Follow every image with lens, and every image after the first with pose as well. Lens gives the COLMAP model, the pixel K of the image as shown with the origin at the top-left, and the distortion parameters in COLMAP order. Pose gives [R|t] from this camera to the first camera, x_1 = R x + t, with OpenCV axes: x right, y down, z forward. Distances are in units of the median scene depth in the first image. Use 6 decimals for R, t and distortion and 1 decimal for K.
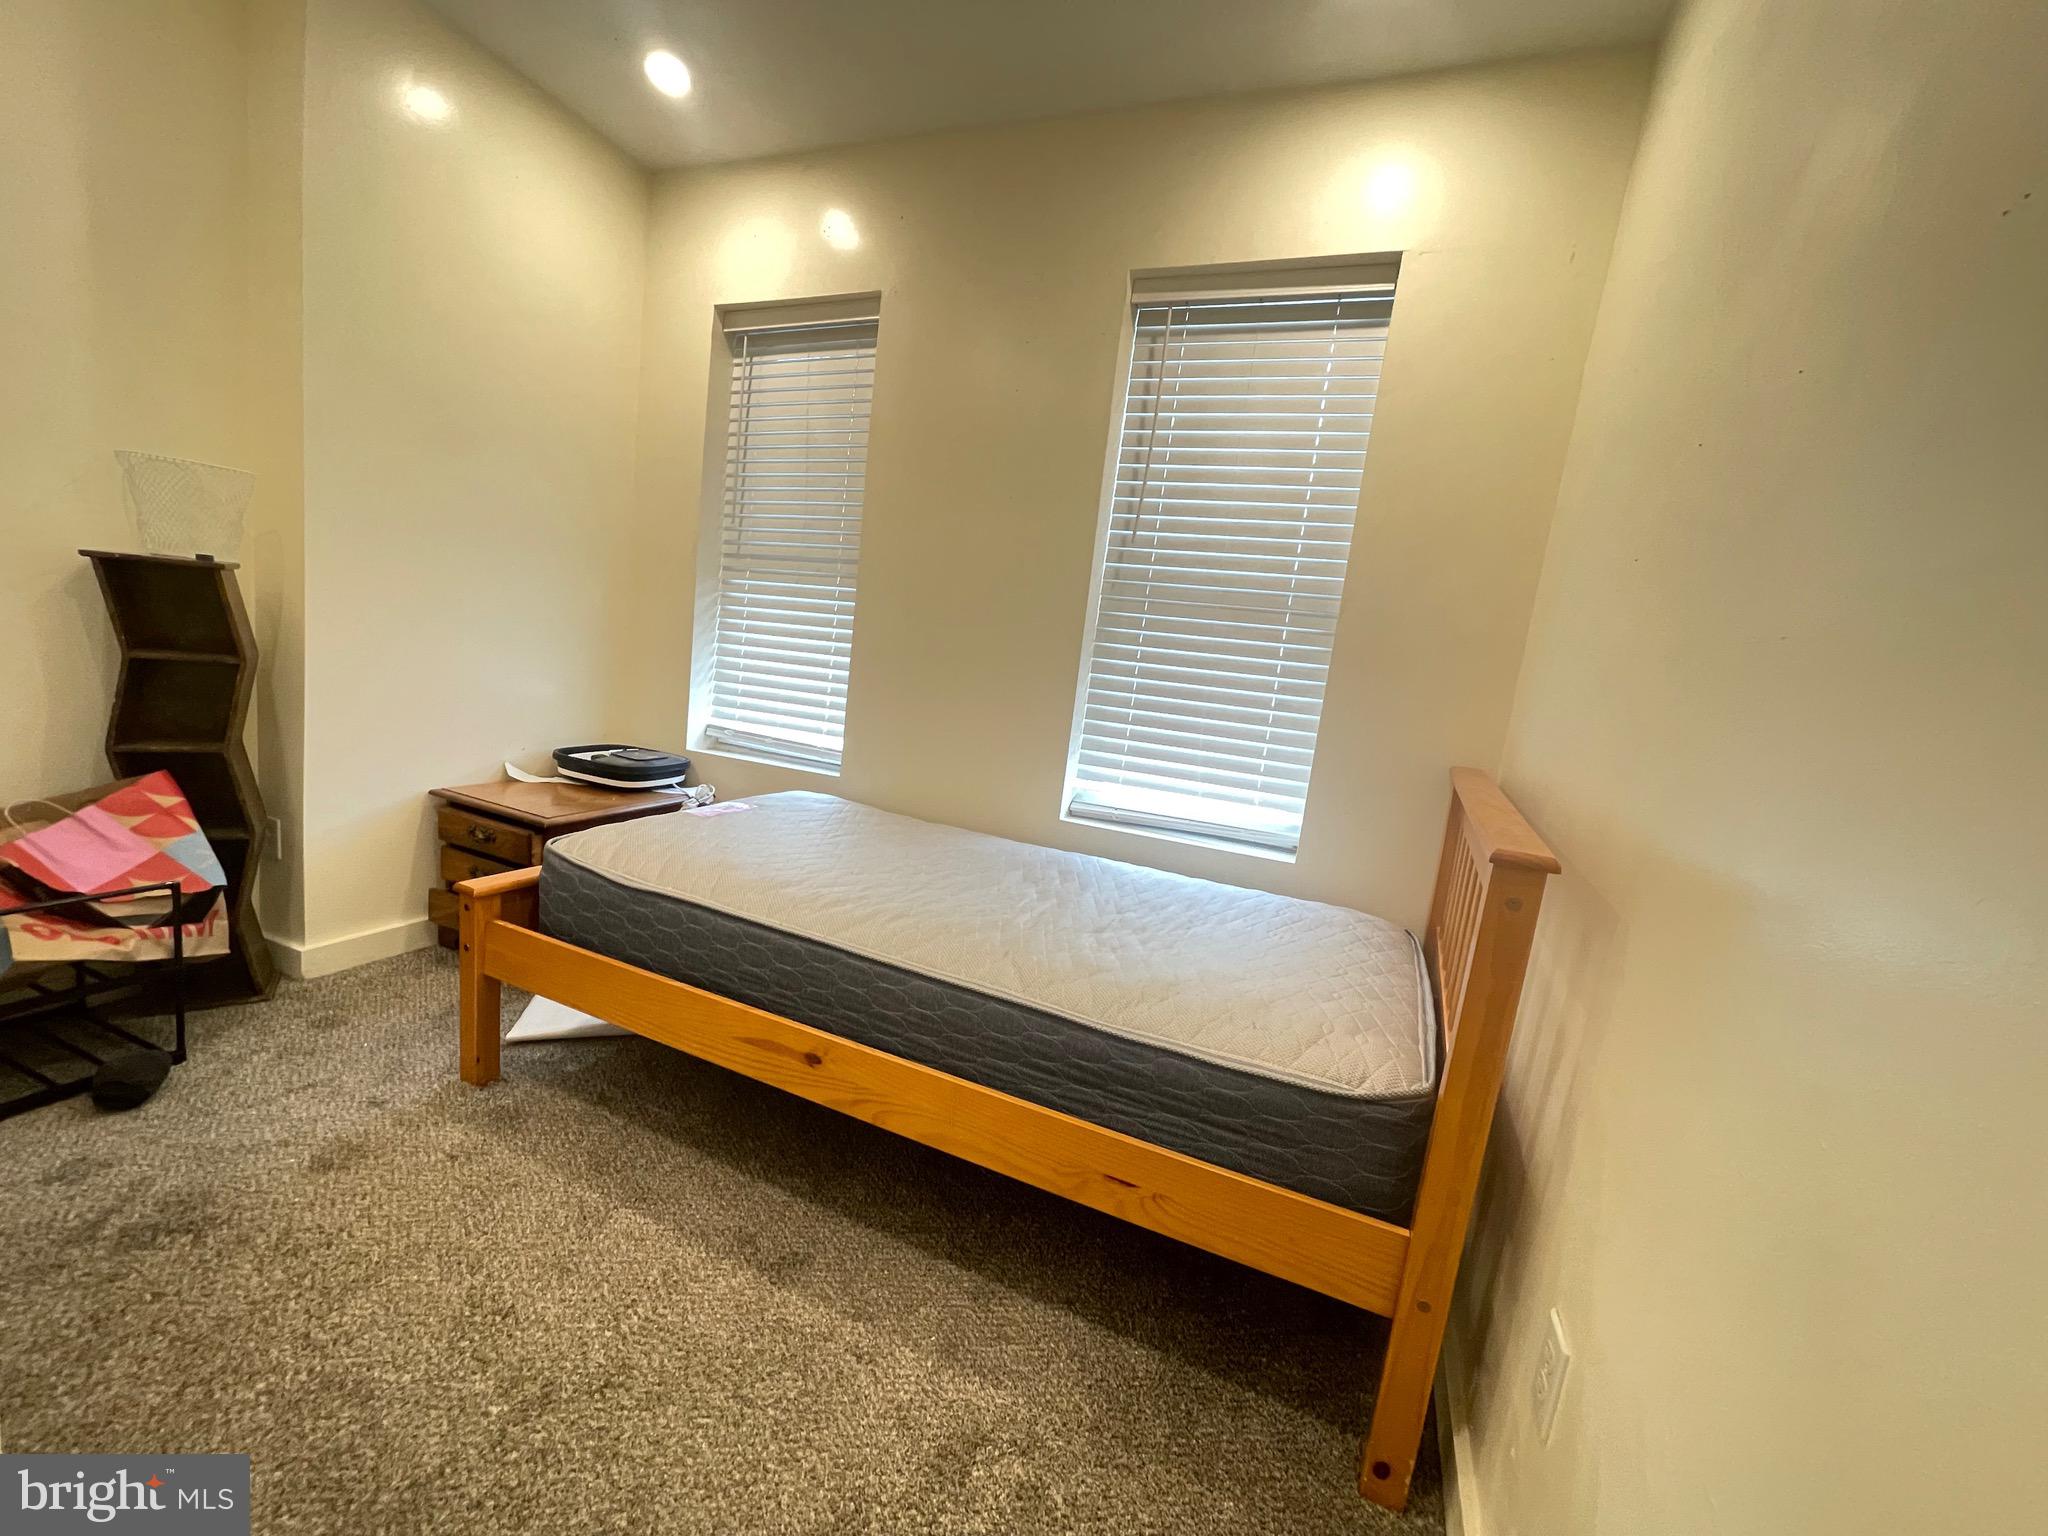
lens RADIAL K [[839.3, 0, 1024.0], [0, 839.3, 768.0], [0, 0, 1]] dist [0.017739, -0.000295]
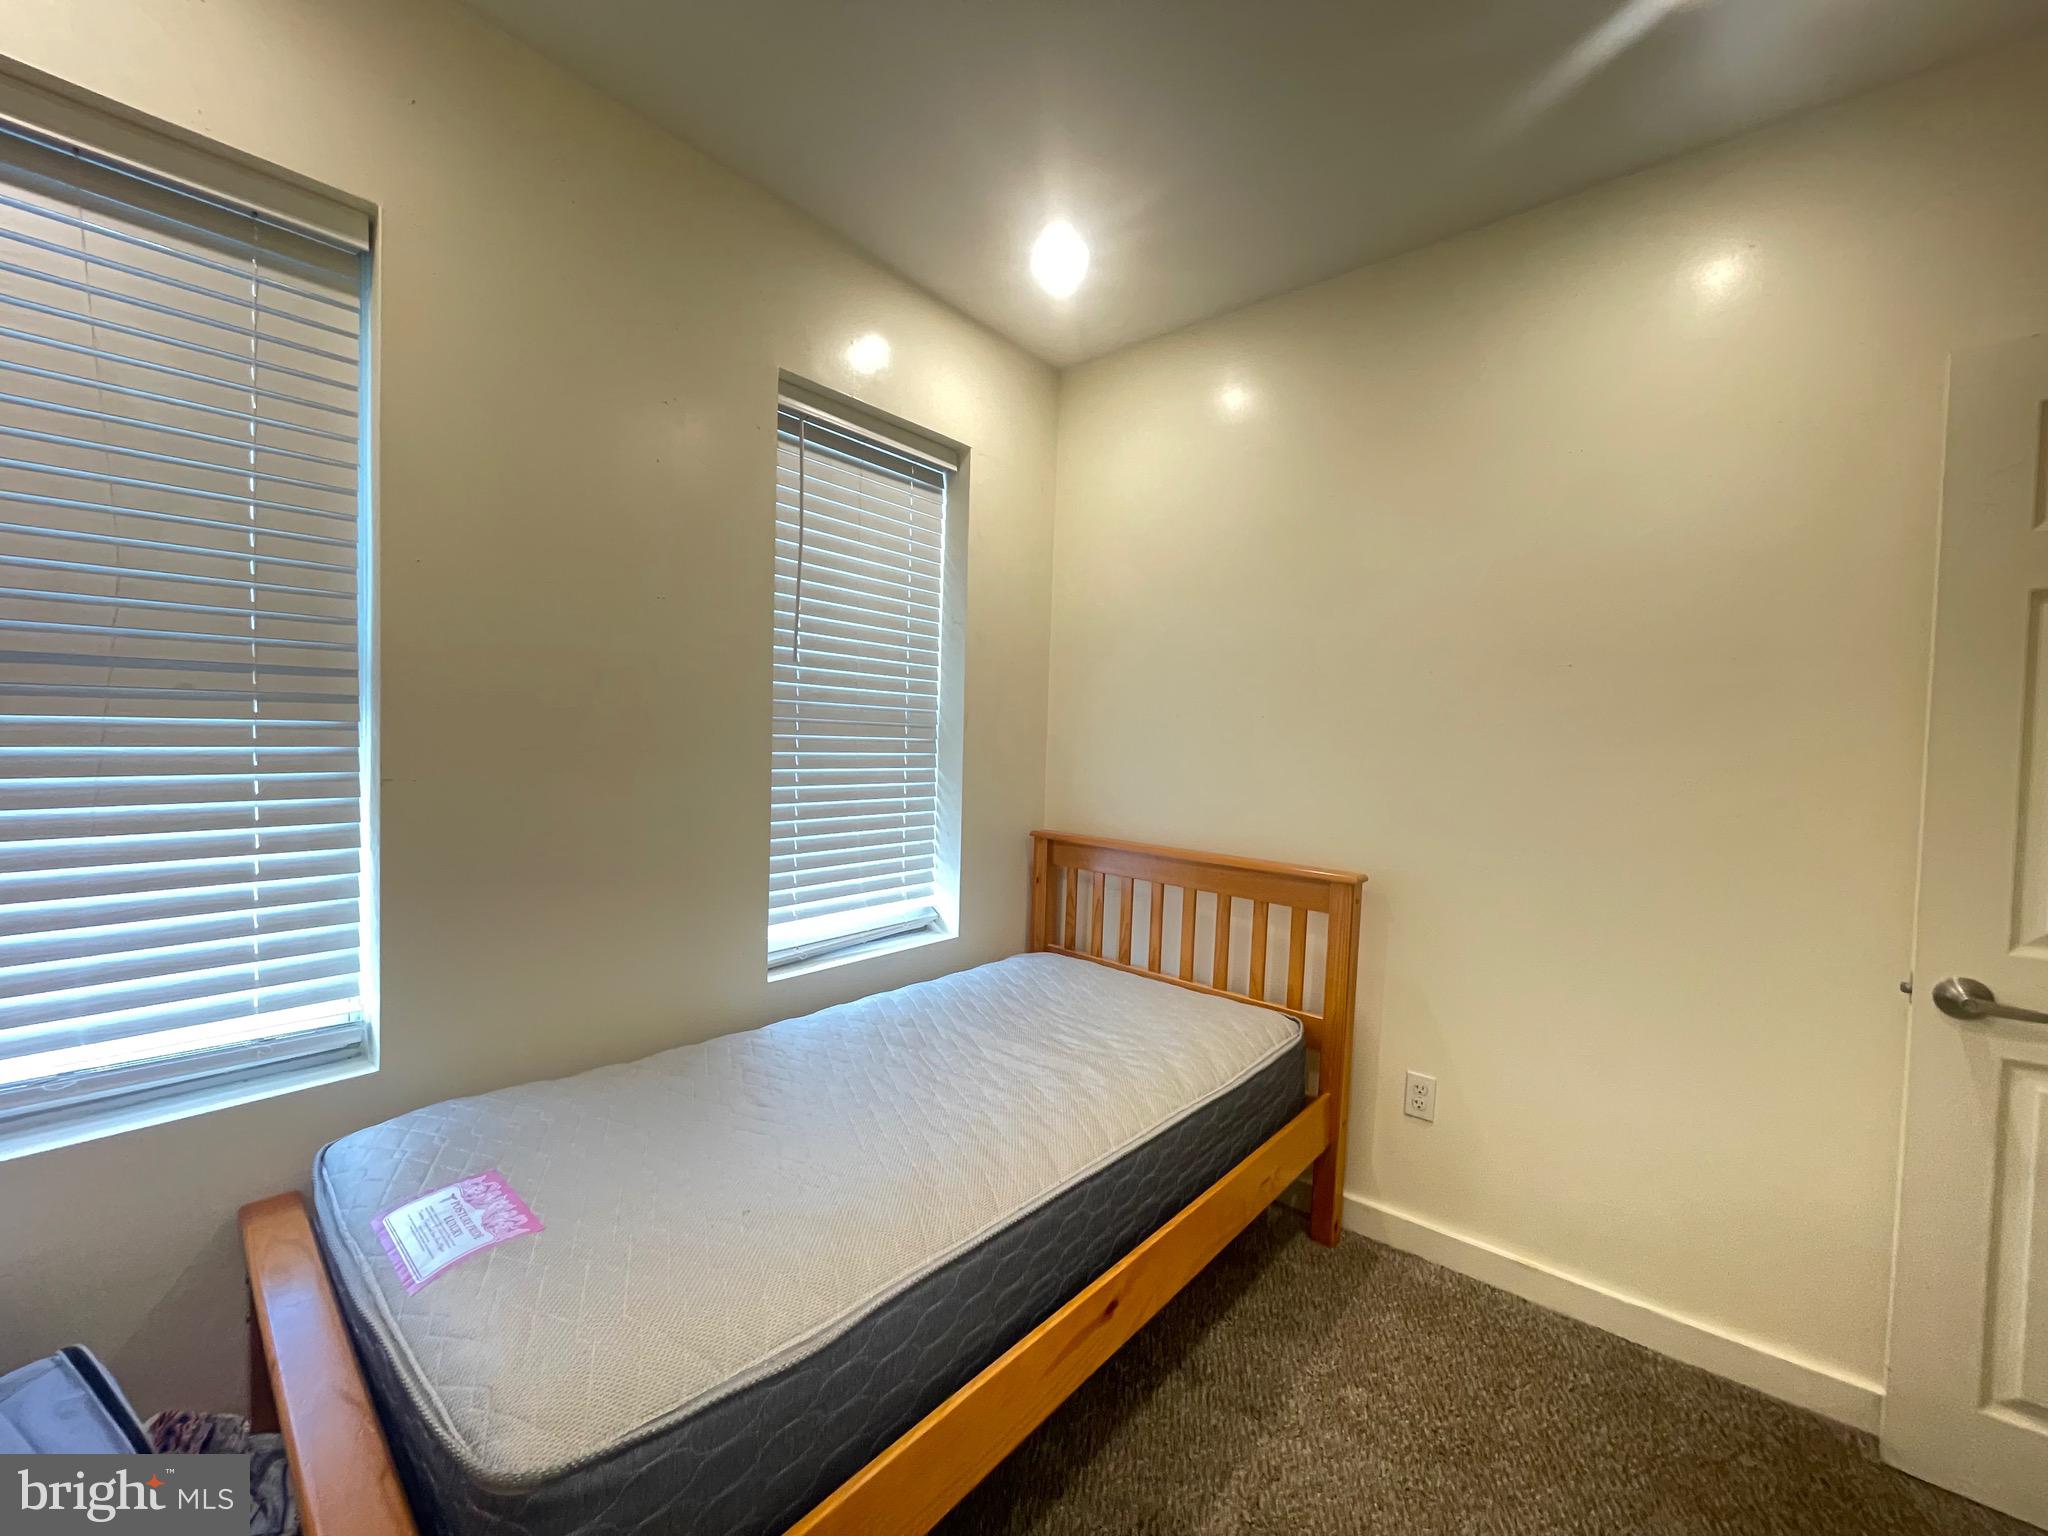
lens RADIAL K [[839.3, 0, 1024.0], [0, 839.3, 768.0], [0, 0, 1]] dist [0.017739, -0.000295]
pose [[0.299230, -0.136318, 0.944393, -0.699176], [0.128438, 0.986489, 0.101699, -0.219387], [-0.945497, 0.090865, 0.312696, 0.496974]]
